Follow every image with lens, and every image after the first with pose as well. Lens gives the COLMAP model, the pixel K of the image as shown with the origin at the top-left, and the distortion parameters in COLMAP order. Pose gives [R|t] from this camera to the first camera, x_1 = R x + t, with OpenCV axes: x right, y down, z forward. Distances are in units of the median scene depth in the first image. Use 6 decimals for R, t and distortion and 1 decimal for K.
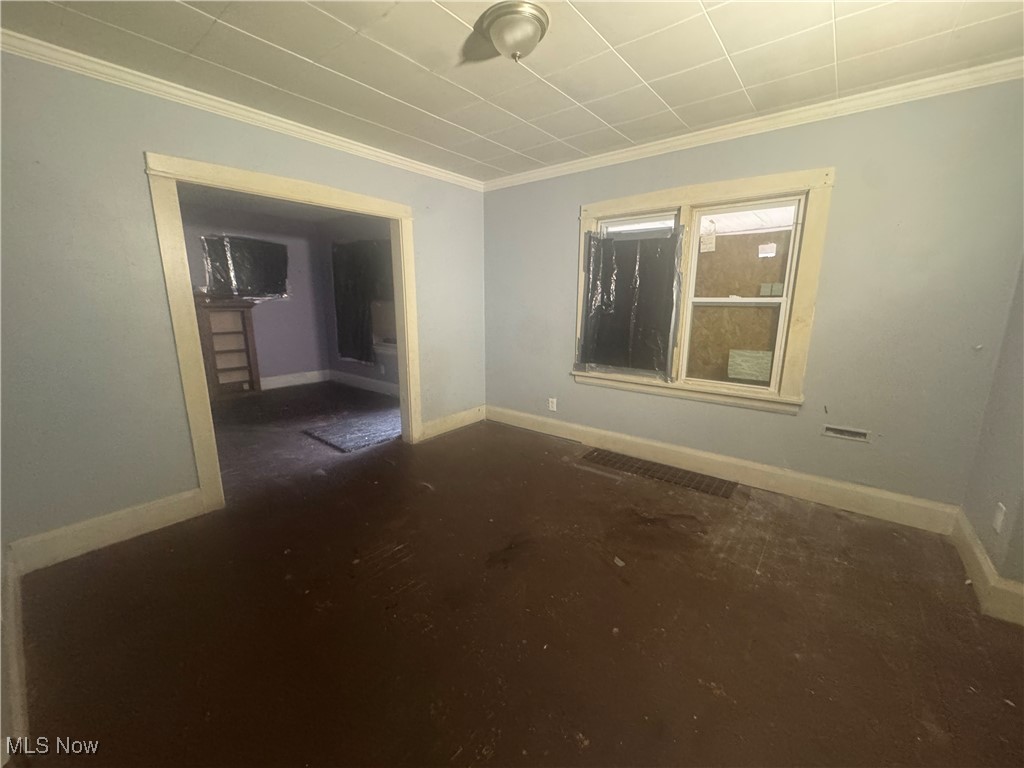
lens RADIAL K [[408.6, 0, 515.6], [0, 408.6, 382.7], [0, 0, 1]] dist [0.000839, 0.000151]
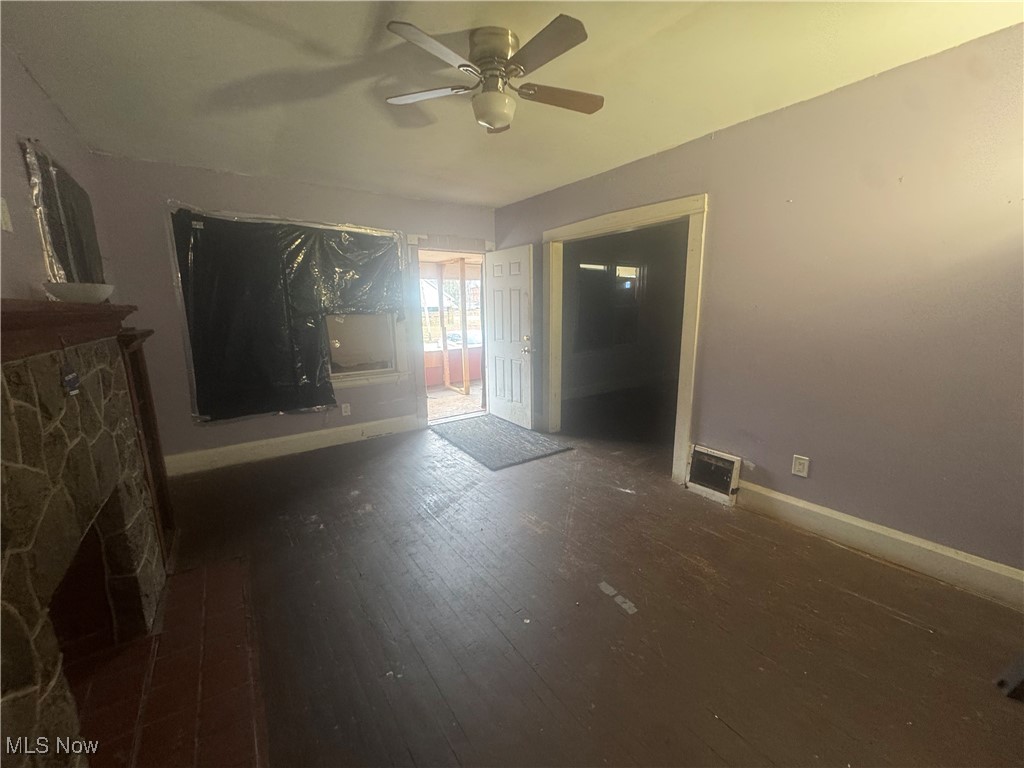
lens RADIAL K [[408.6, 0, 515.1], [0, 408.6, 382.7], [0, 0, 1]] dist [0.000839, 0.000151]
pose [[0.251675, -0.184388, 0.950085, -0.945528], [0.207768, 0.969089, 0.133039, -0.114059], [-0.945247, 0.163915, 0.282205, 0.526303]]
